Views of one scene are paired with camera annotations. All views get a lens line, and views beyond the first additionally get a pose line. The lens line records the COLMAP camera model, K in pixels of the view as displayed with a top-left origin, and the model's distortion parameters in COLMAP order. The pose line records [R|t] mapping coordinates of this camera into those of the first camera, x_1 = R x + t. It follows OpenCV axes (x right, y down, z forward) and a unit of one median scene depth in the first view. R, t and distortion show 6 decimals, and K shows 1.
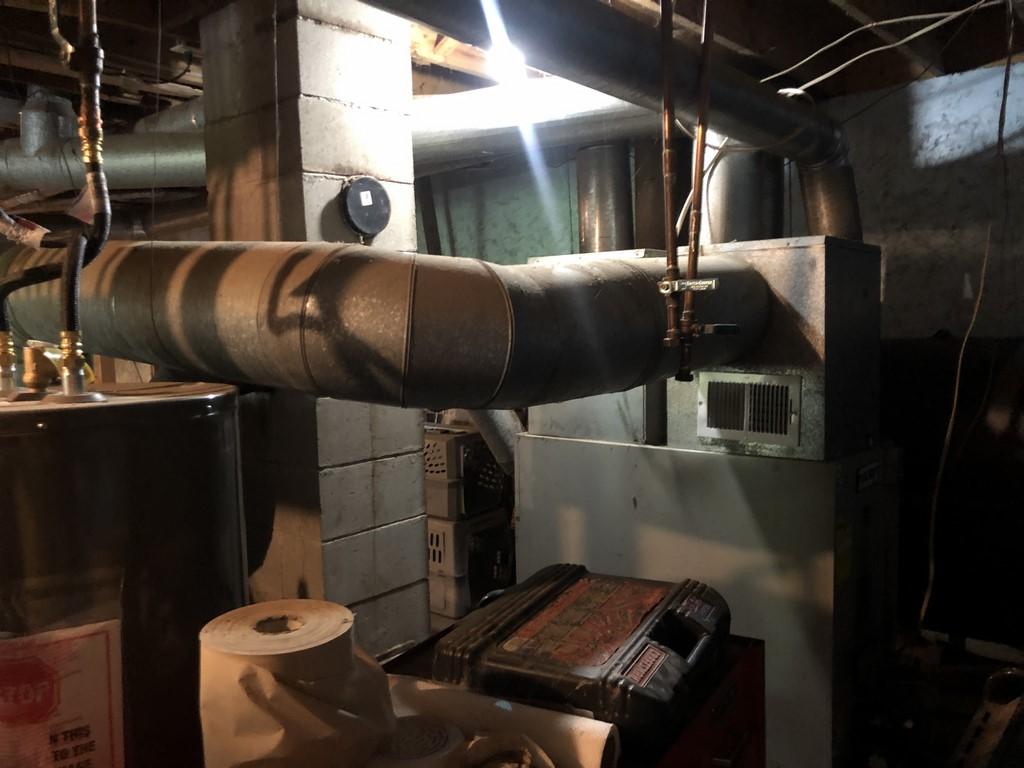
lens RADIAL K [[861.0, 0, 508.5], [0, 861.0, 383.3], [0, 0, 1]] dist [0.004208, -0.006487]
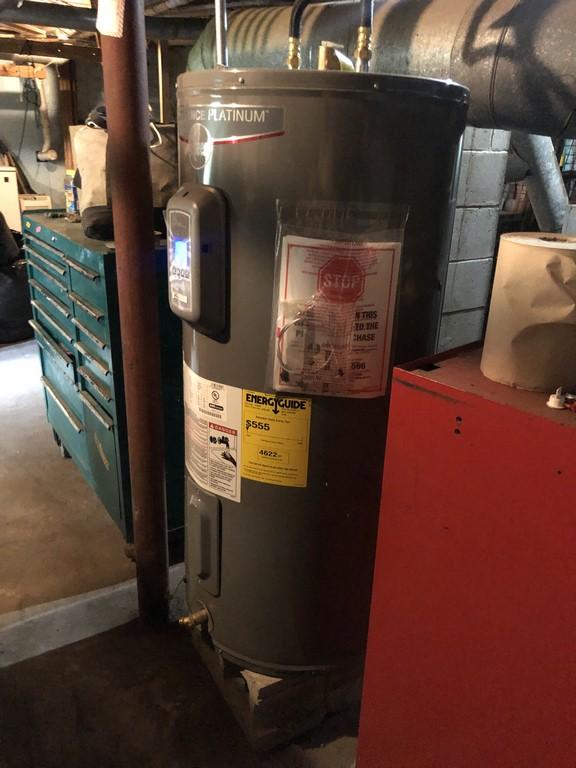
lens RADIAL K [[645.8, 0, 289.0], [0, 645.8, 387.6], [0, 0, 1]] dist [0.004208, -0.006487]
pose [[0.955372, 0.155884, -0.250927, -0.220205], [-0.076052, 0.950593, 0.300980, 0.131984], [0.285448, -0.268464, 0.920025, -0.064898]]
